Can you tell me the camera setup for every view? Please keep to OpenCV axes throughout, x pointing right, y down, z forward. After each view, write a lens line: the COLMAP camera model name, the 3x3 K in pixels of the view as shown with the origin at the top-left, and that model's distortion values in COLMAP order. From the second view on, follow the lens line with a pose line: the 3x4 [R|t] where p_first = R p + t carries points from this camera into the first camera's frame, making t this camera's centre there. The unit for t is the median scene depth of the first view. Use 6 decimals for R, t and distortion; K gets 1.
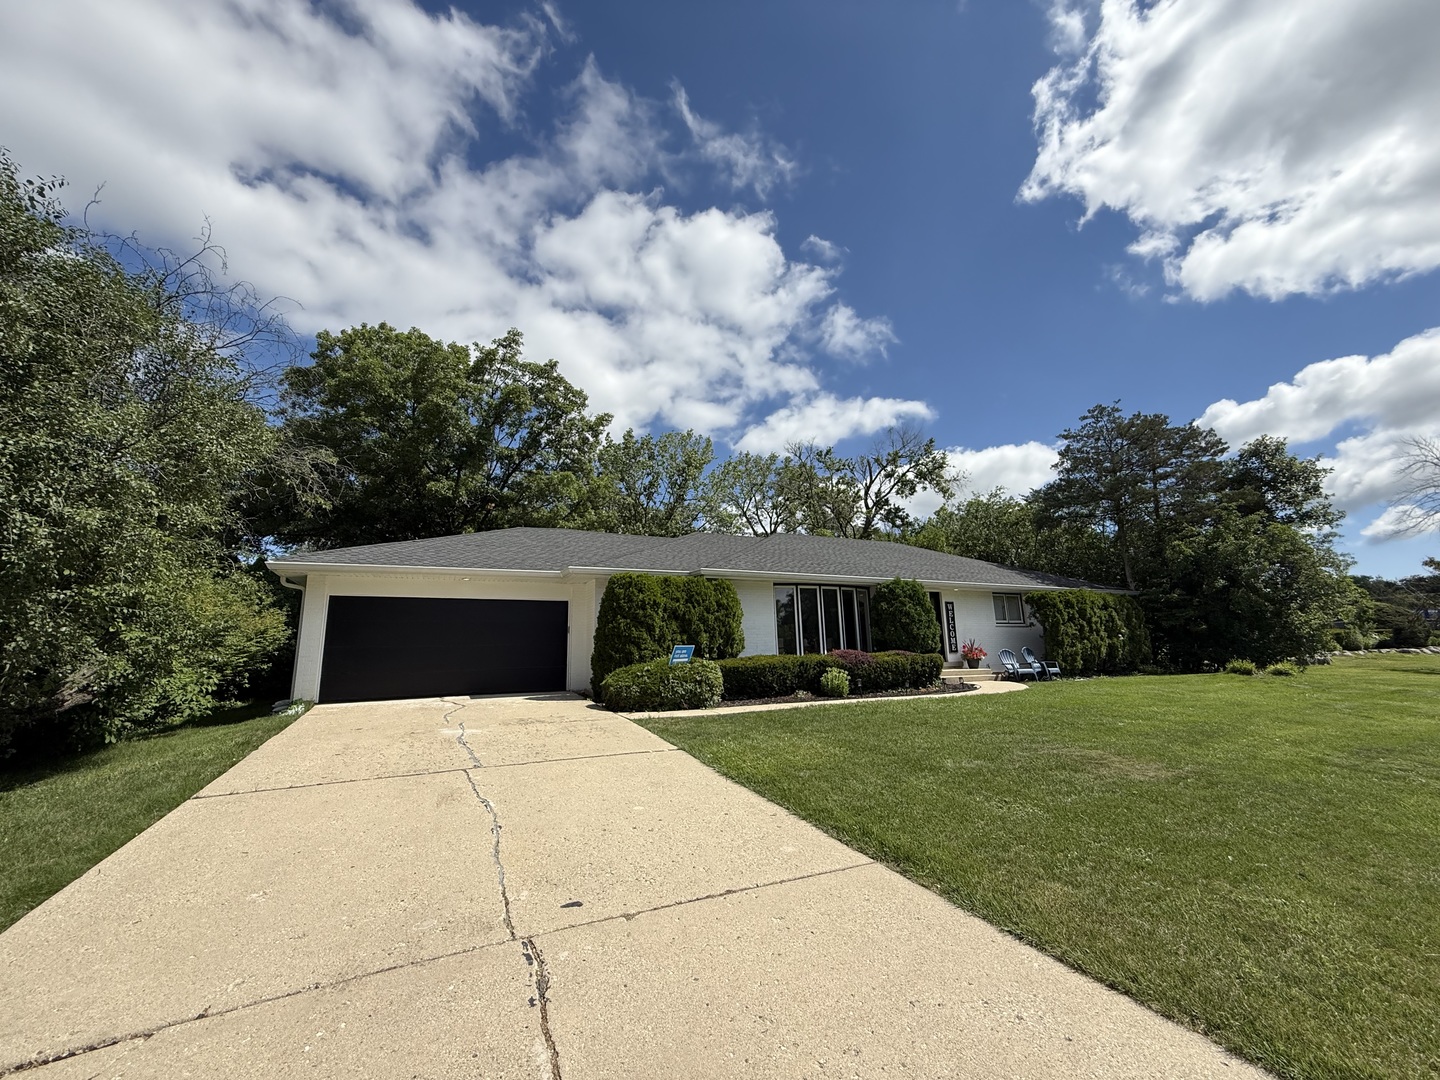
lens RADIAL K [[571.8, 0, 719.5], [0, 571.8, 538.0], [0, 0, 1]] dist [-0.001235, 0.000773]
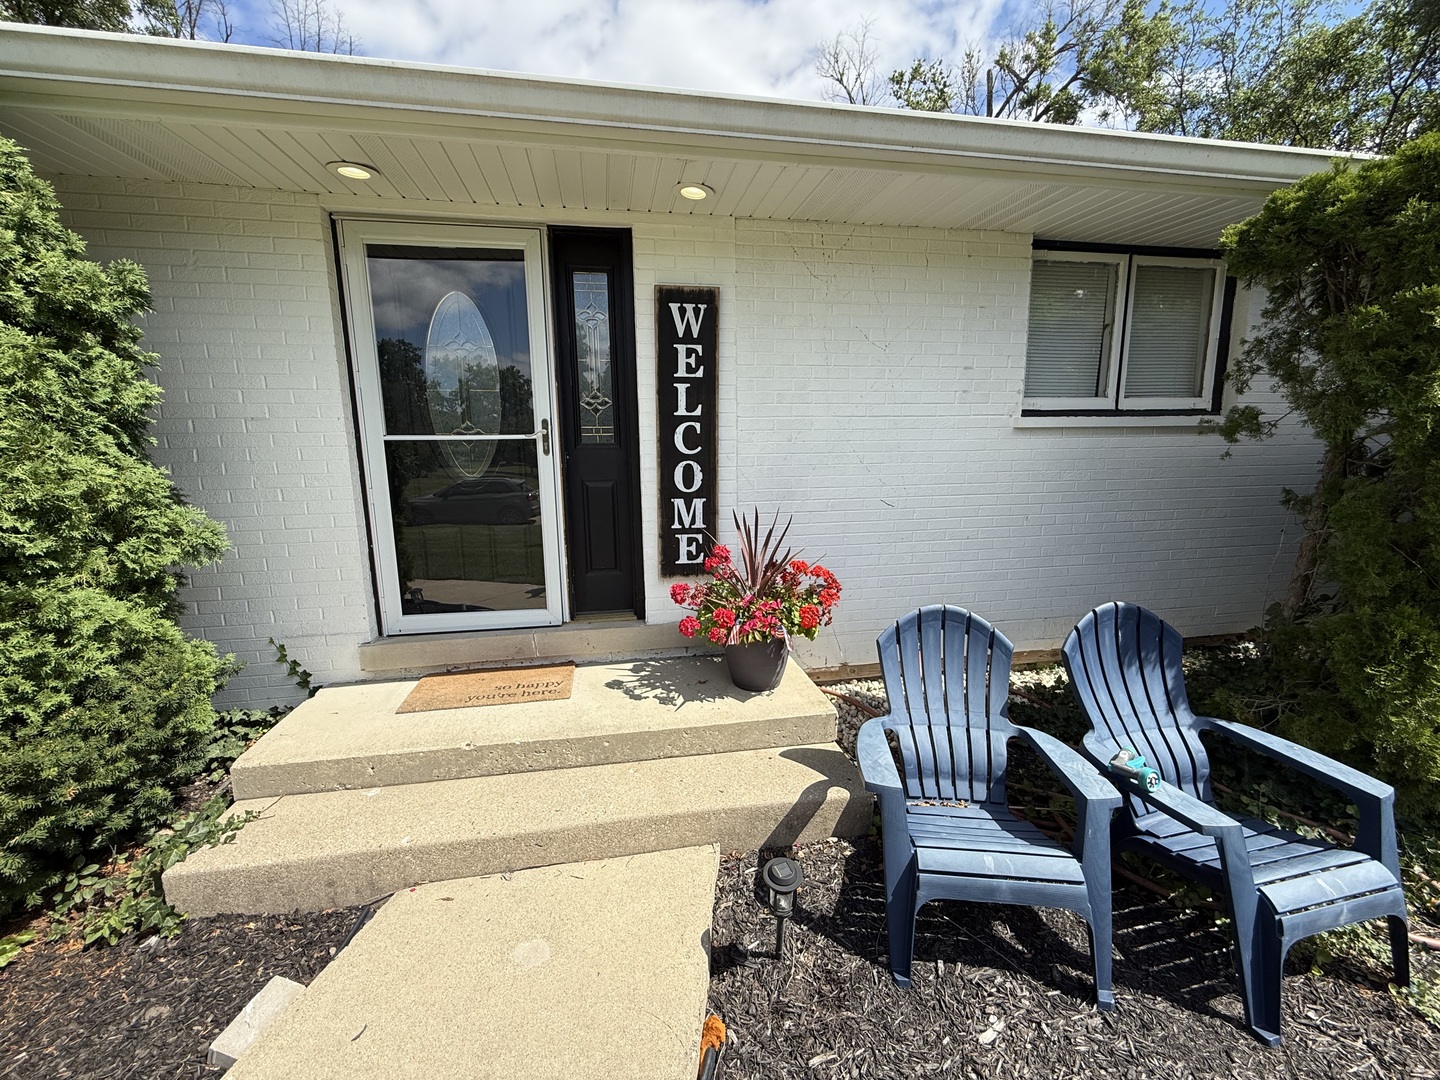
lens RADIAL K [[571.8, 0, 716.7], [0, 571.8, 532.6], [0, 0, 1]] dist [-0.001235, 0.000773]
pose [[0.960275, 0.052127, -0.274145, 0.463022], [0.052680, 0.930872, 0.361527, 0.118895], [0.274039, -0.361607, 0.891147, 0.828660]]
